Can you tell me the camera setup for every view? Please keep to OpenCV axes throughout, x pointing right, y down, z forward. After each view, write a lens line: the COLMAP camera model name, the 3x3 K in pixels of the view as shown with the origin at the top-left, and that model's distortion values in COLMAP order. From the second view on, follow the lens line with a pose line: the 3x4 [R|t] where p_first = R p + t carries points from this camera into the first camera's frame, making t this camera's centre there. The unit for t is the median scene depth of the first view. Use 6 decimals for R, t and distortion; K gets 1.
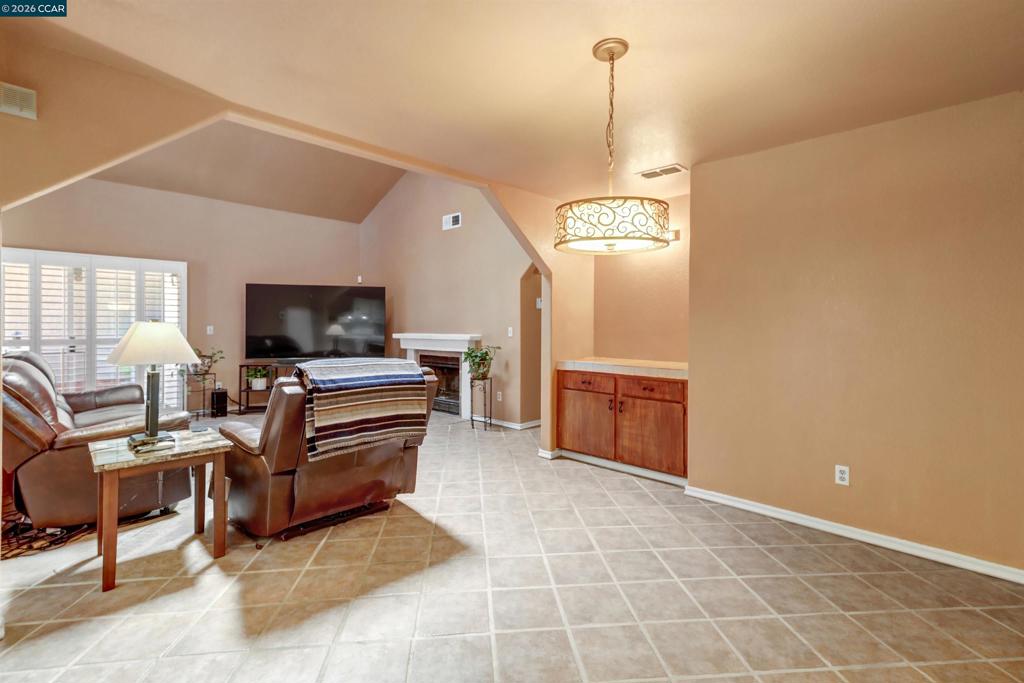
lens RADIAL K [[473.0, 0, 509.6], [0, 473.0, 326.4], [0, 0, 1]] dist [0.004520, 0.000551]
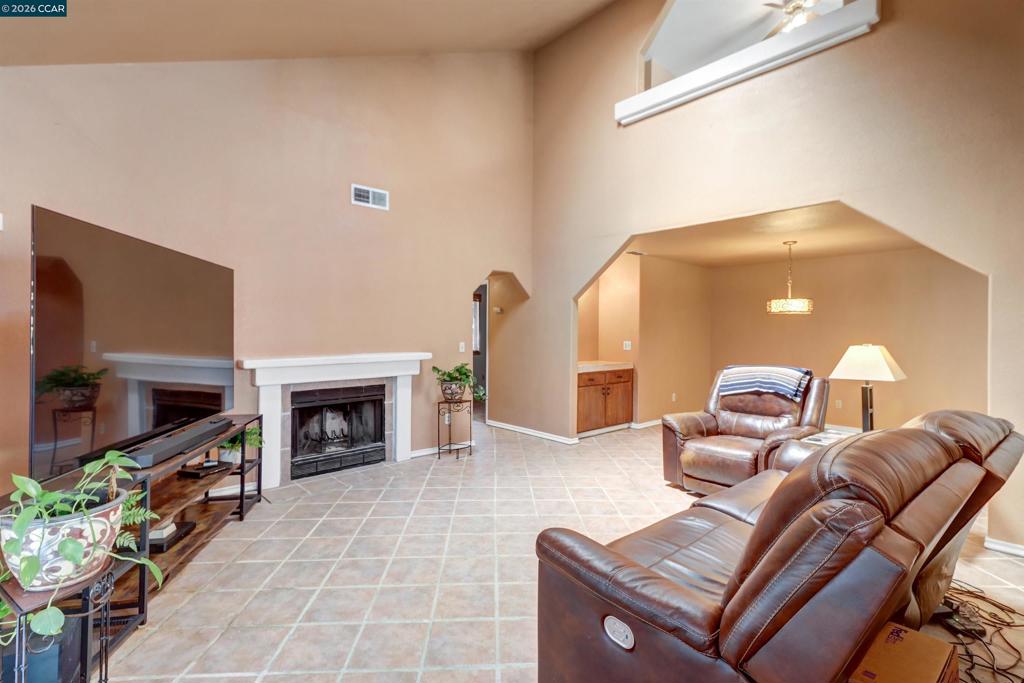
lens RADIAL K [[487.5, 0, 488.7], [0, 487.5, 336.9], [0, 0, 1]] dist [0.000975, 0.000150]
pose [[0.090204, -0.009286, 0.995880, -1.515495], [0.004040, 0.999952, 0.008958, -0.028352], [-0.995915, 0.003215, 0.090237, 1.340224]]
